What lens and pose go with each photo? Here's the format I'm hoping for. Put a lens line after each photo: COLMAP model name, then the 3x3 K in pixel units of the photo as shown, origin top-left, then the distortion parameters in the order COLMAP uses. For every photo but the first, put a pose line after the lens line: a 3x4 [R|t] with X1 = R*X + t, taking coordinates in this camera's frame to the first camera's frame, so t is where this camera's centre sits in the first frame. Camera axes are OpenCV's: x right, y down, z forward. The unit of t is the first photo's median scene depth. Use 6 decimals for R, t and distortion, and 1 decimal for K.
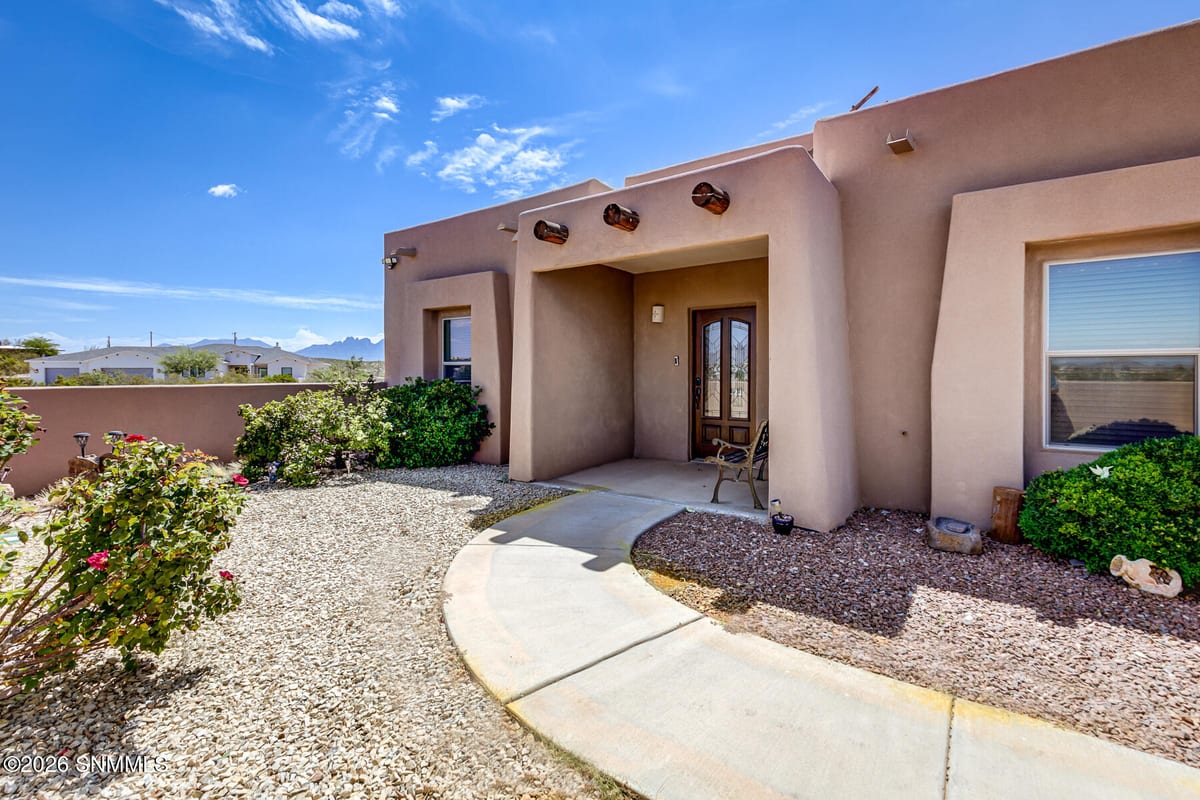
lens RADIAL K [[588.5, 0, 605.6], [0, 588.5, 387.4], [0, 0, 1]] dist [-0.045109, -0.000076]
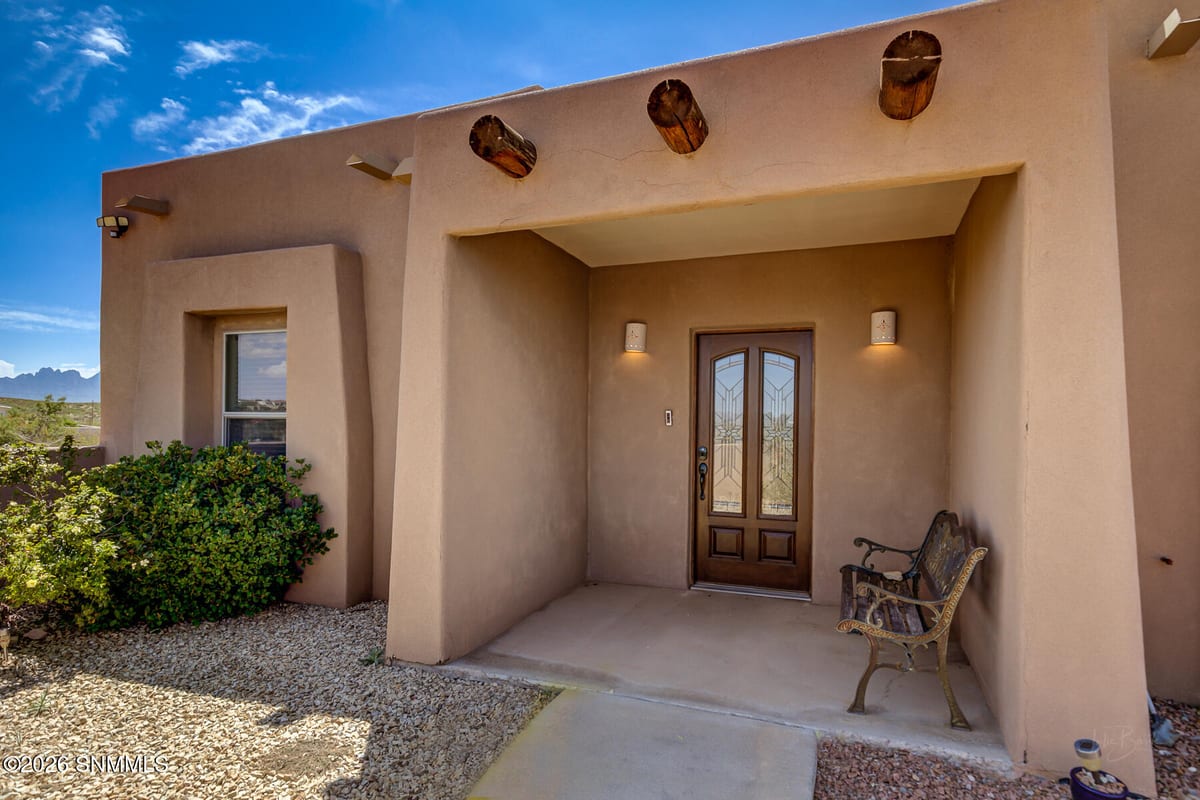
lens RADIAL K [[675.5, 0, 567.0], [0, 675.5, 430.7], [0, 0, 1]] dist [-0.000646, -0.002326]
pose [[0.970201, 0.007891, 0.242173, -0.136777], [-0.005330, 0.999923, -0.011230, -0.023577], [-0.242243, 0.009605, 0.970168, 0.361860]]
